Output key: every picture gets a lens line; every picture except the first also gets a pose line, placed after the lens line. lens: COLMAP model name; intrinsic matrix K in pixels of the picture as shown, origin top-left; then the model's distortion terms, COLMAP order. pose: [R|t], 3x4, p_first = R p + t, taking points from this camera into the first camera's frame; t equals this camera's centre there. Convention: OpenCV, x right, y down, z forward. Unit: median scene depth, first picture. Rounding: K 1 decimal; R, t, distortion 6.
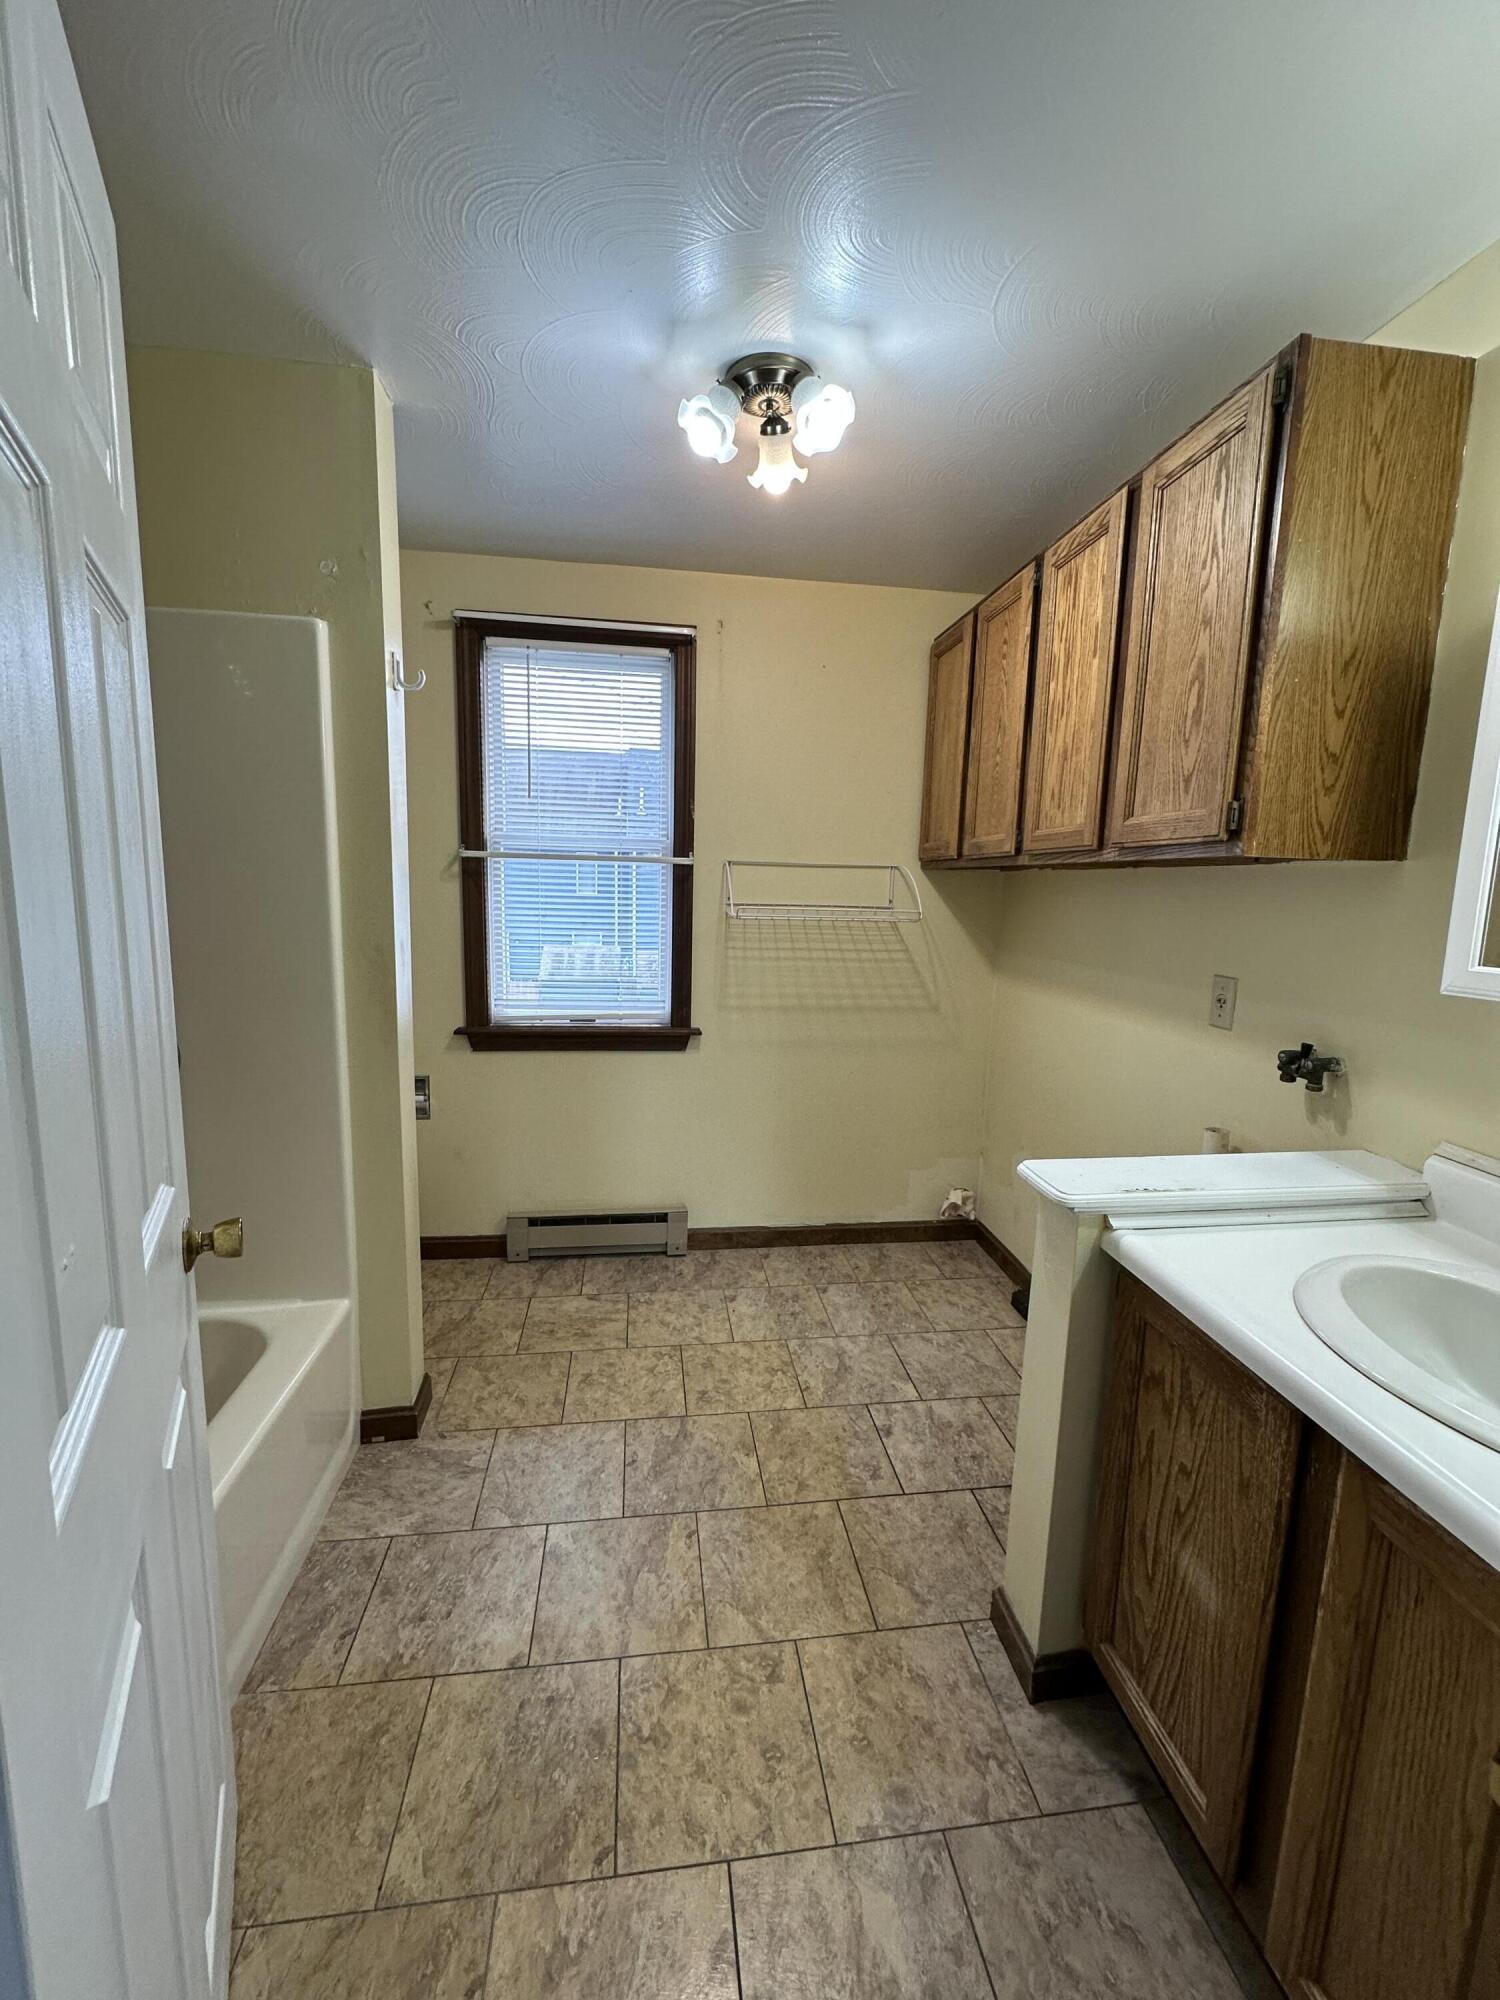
lens RADIAL K [[797.9, 0, 752.2], [0, 797.9, 999.5], [0, 0, 1]] dist [-0.004510, 0.000590]
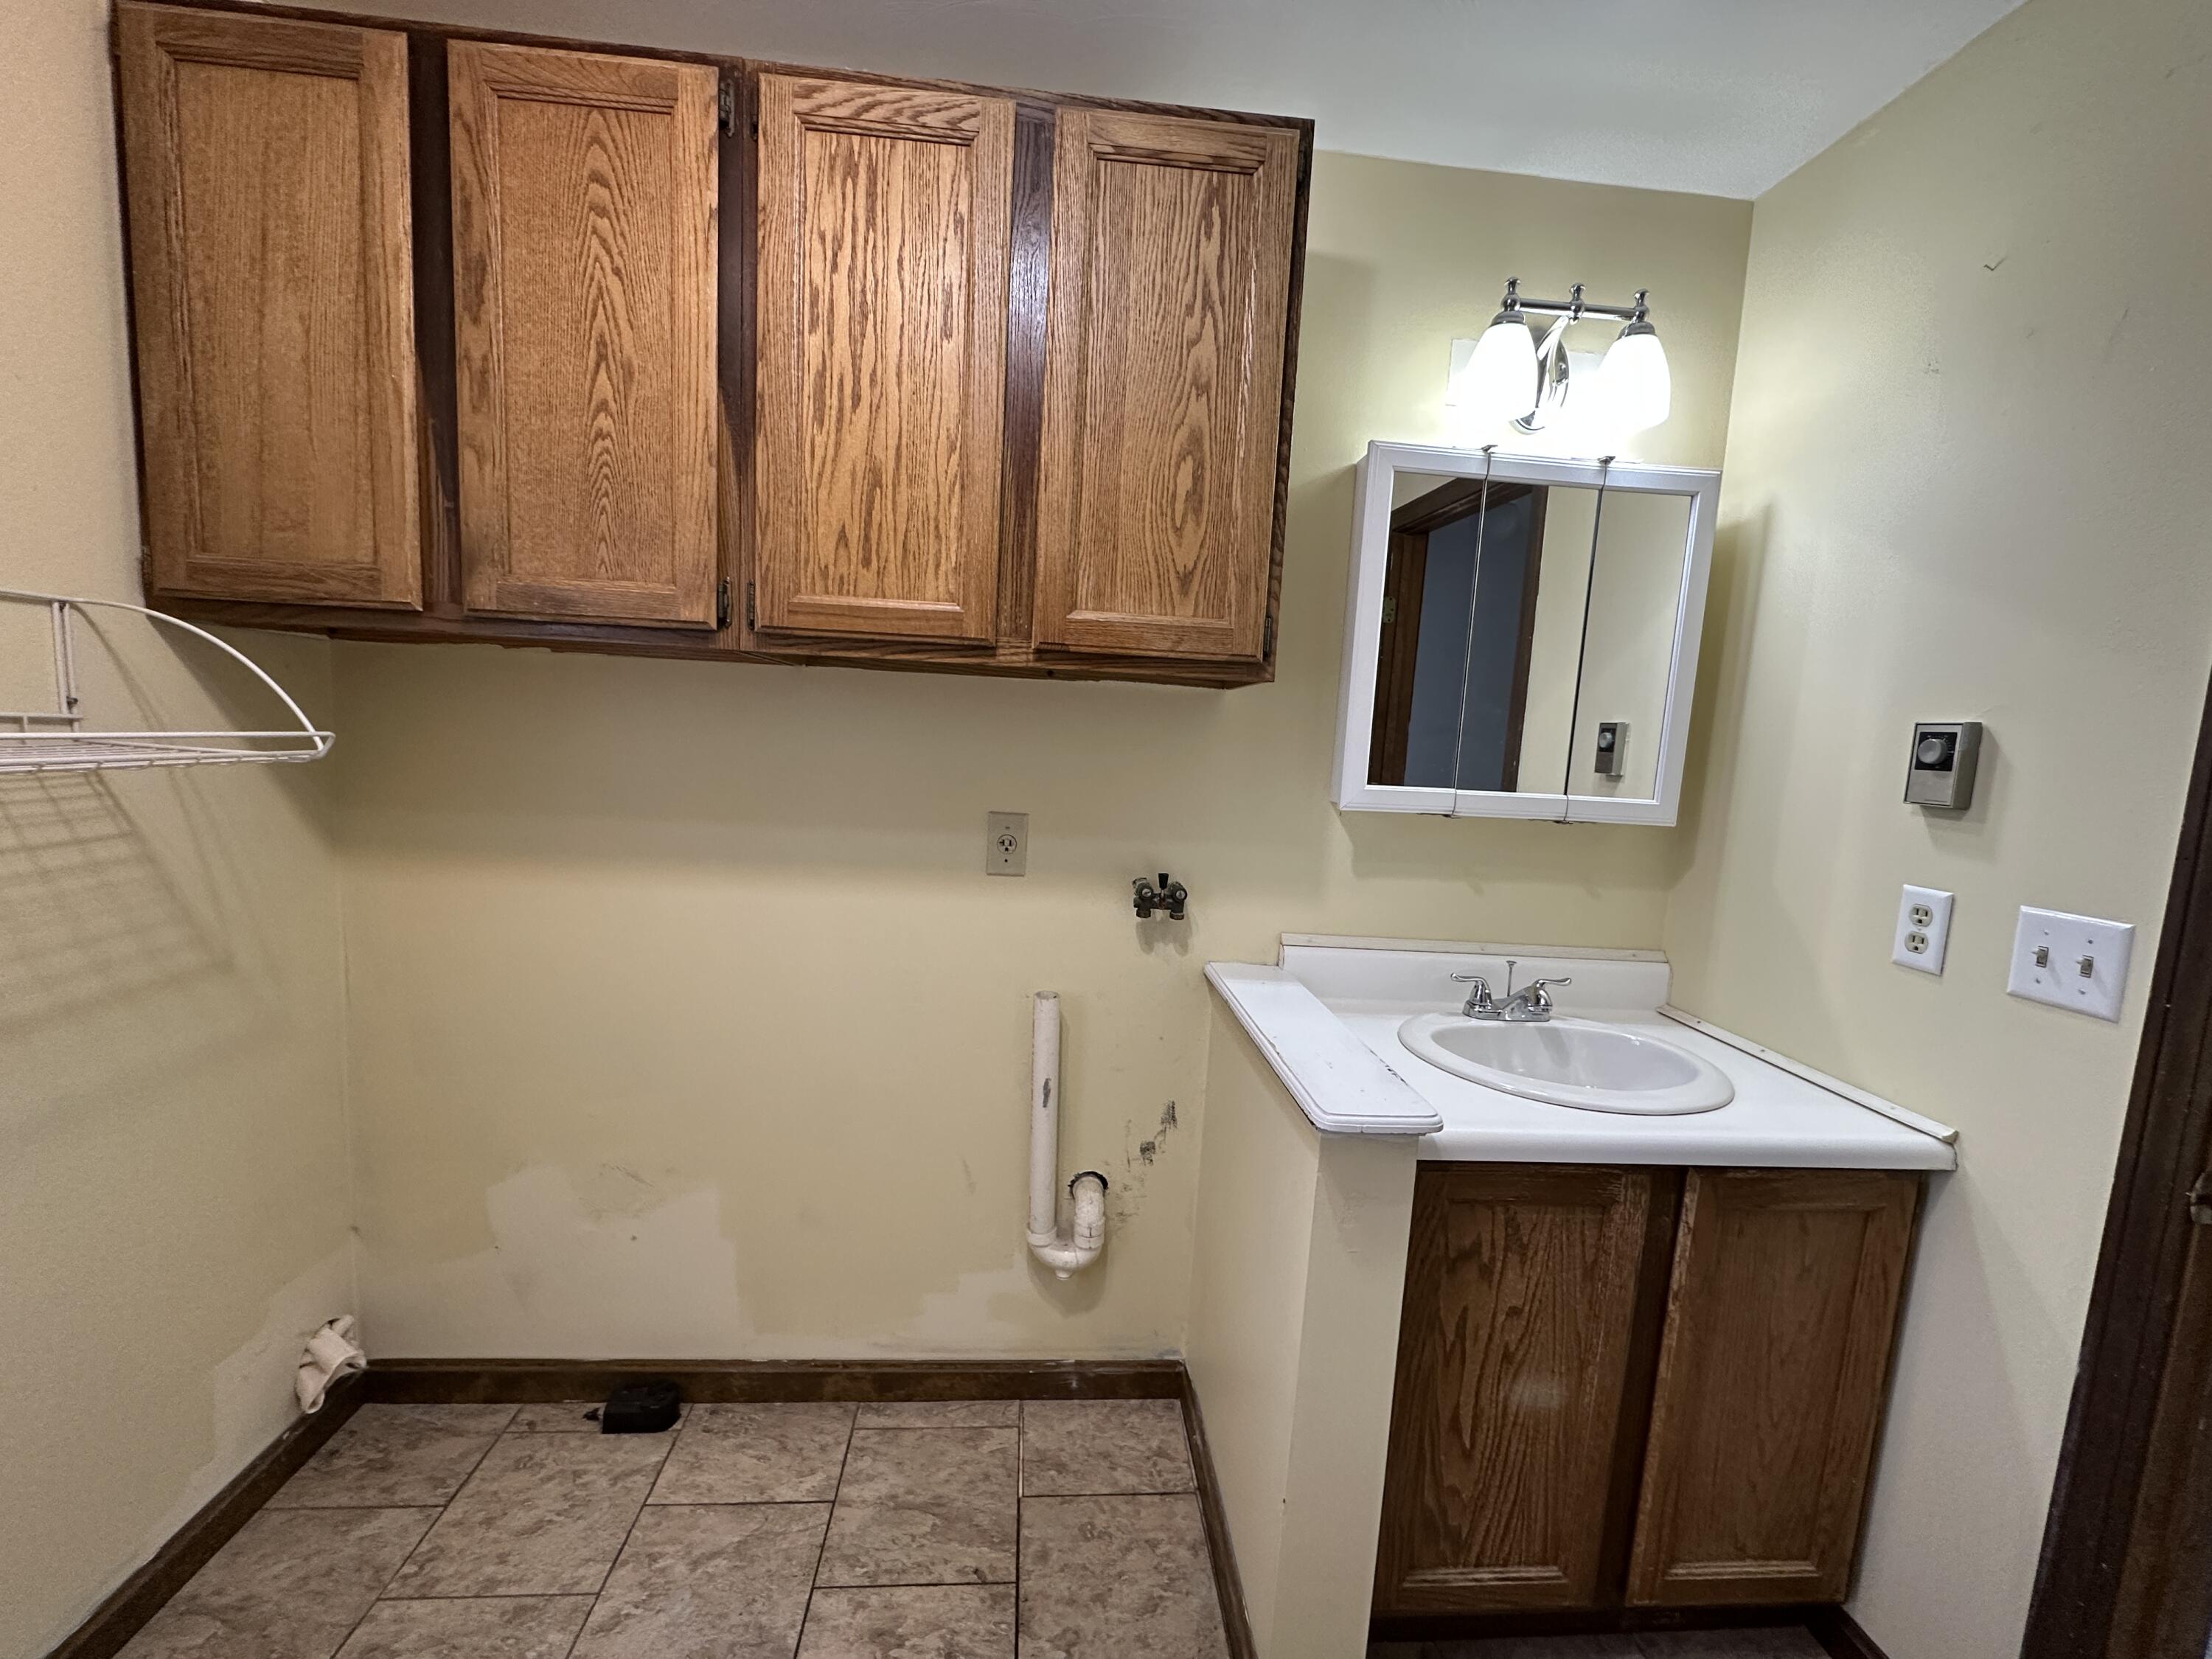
lens RADIAL K [[882.5, 0, 1103.3], [0, 882.5, 830.7], [0, 0, 1]] dist [-0.004510, 0.000590]
pose [[0.057736, -0.133874, 0.989315, -0.313940], [0.093485, 0.987339, 0.128151, -0.122031], [-0.993945, 0.085088, 0.069520, 0.869237]]
